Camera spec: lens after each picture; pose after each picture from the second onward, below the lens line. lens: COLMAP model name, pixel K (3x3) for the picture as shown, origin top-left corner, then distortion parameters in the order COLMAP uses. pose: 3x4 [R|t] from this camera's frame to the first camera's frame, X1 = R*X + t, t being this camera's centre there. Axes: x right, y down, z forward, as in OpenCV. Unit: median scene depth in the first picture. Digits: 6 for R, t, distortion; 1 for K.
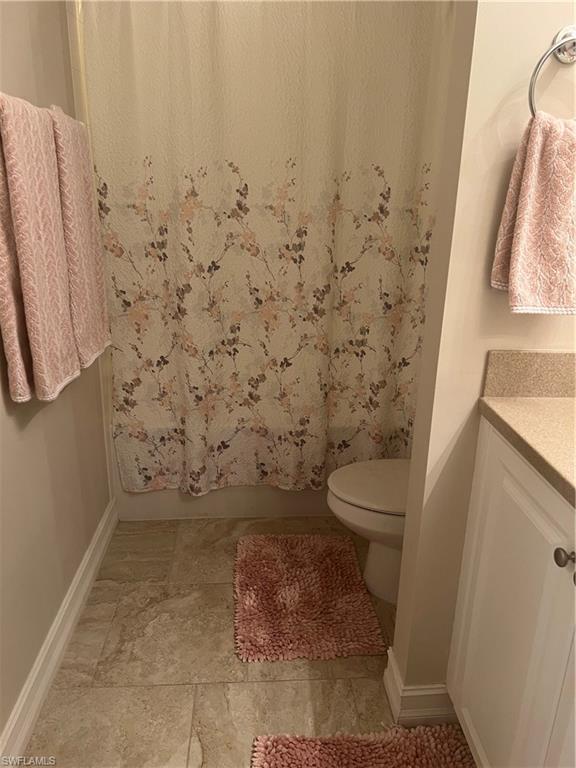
lens RADIAL K [[581.1, 0, 290.2], [0, 581.1, 388.9], [0, 0, 1]] dist [0.060672, -0.059075]
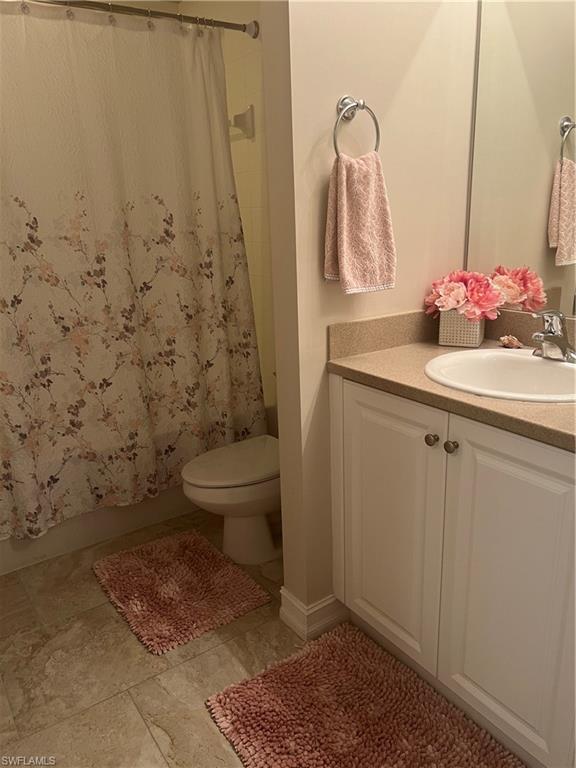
lens RADIAL K [[581.1, 0, 289.2], [0, 581.1, 388.9], [0, 0, 1]] dist [0.060672, -0.059075]
pose [[0.859709, -0.196860, 0.471325, -0.238558], [0.216594, 0.976180, 0.012651, 0.024410], [-0.462588, 0.091210, 0.881869, -0.080853]]
